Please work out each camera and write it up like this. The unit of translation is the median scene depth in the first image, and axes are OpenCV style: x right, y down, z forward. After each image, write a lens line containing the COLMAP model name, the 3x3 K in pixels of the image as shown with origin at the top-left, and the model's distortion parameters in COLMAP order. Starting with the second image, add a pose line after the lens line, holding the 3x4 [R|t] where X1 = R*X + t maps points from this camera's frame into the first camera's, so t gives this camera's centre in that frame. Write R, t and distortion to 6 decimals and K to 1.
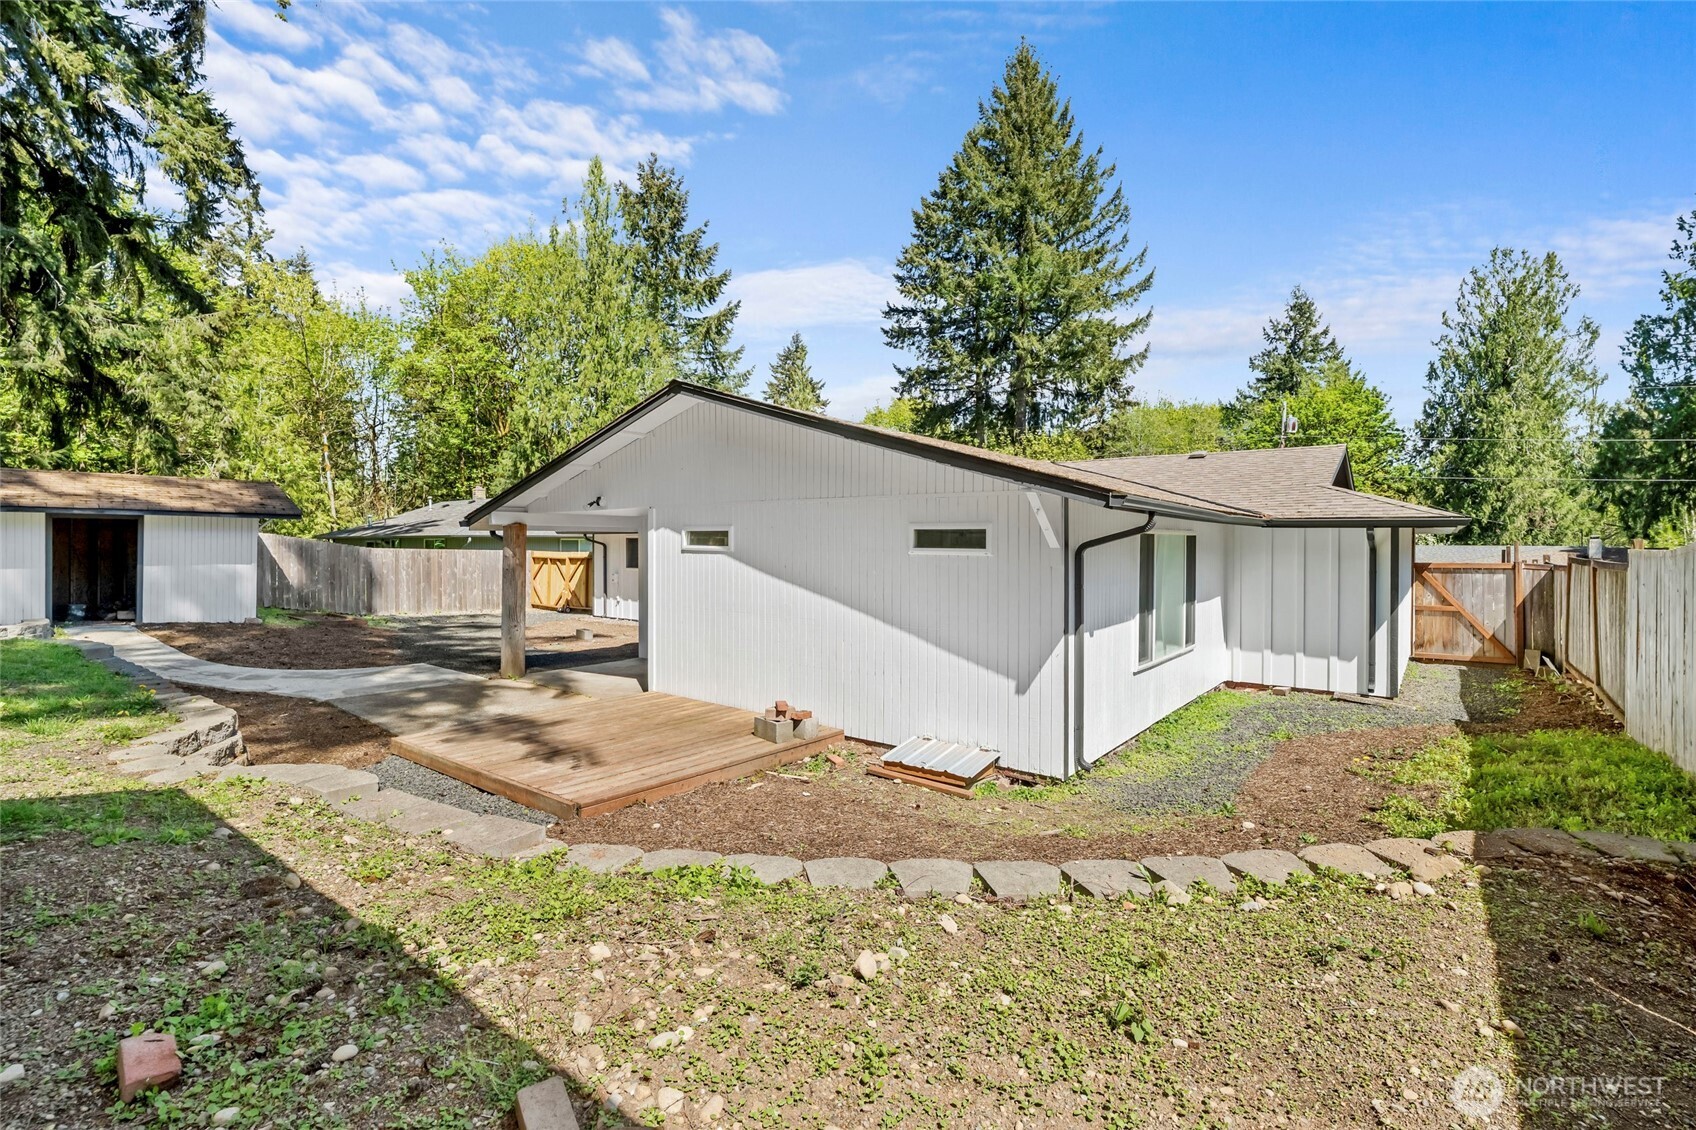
lens RADIAL K [[778.1, 0, 861.7], [0, 778.1, 542.8], [0, 0, 1]] dist [-0.002555, 0.000897]
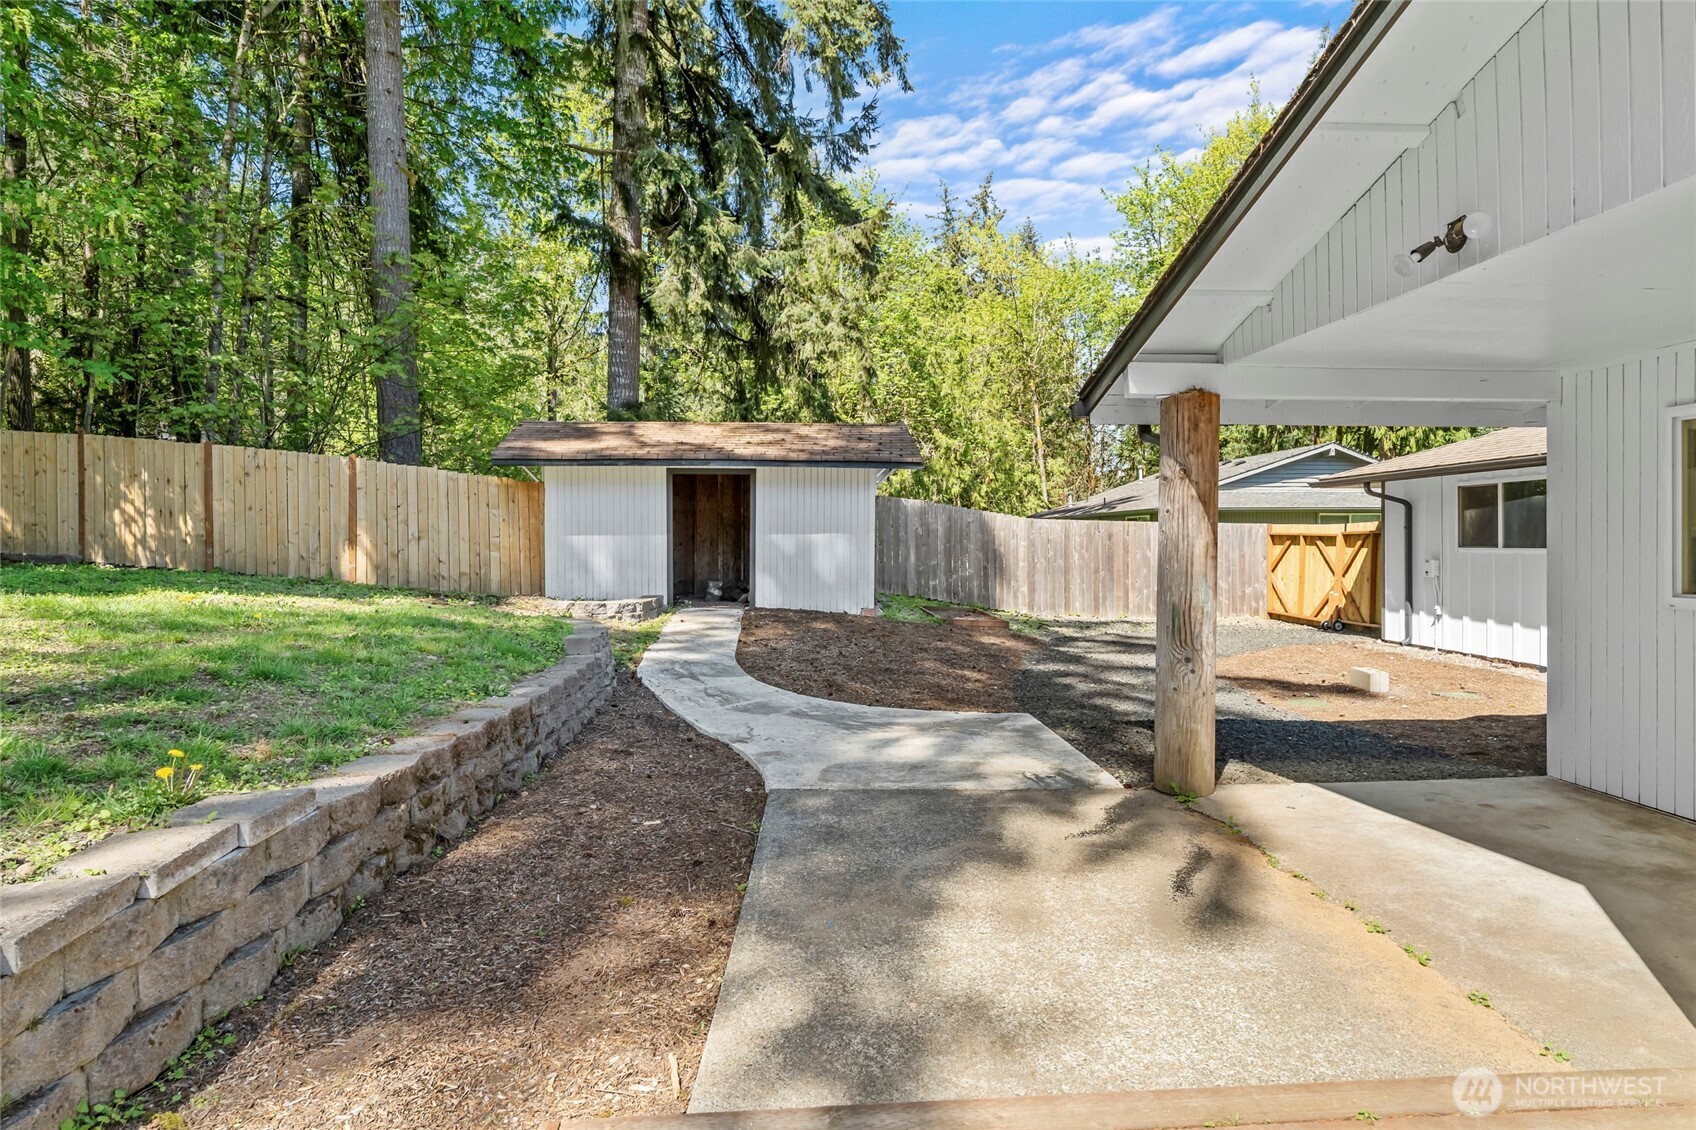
lens RADIAL K [[932.1, 0, 844.0], [0, 932.1, 516.3], [0, 0, 1]] dist [0.019152, -0.000054]
pose [[0.665151, -0.023829, -0.746329, -0.052047], [0.004277, 0.999596, -0.028104, 0.011583], [0.746697, 0.015501, 0.664984, 0.136671]]
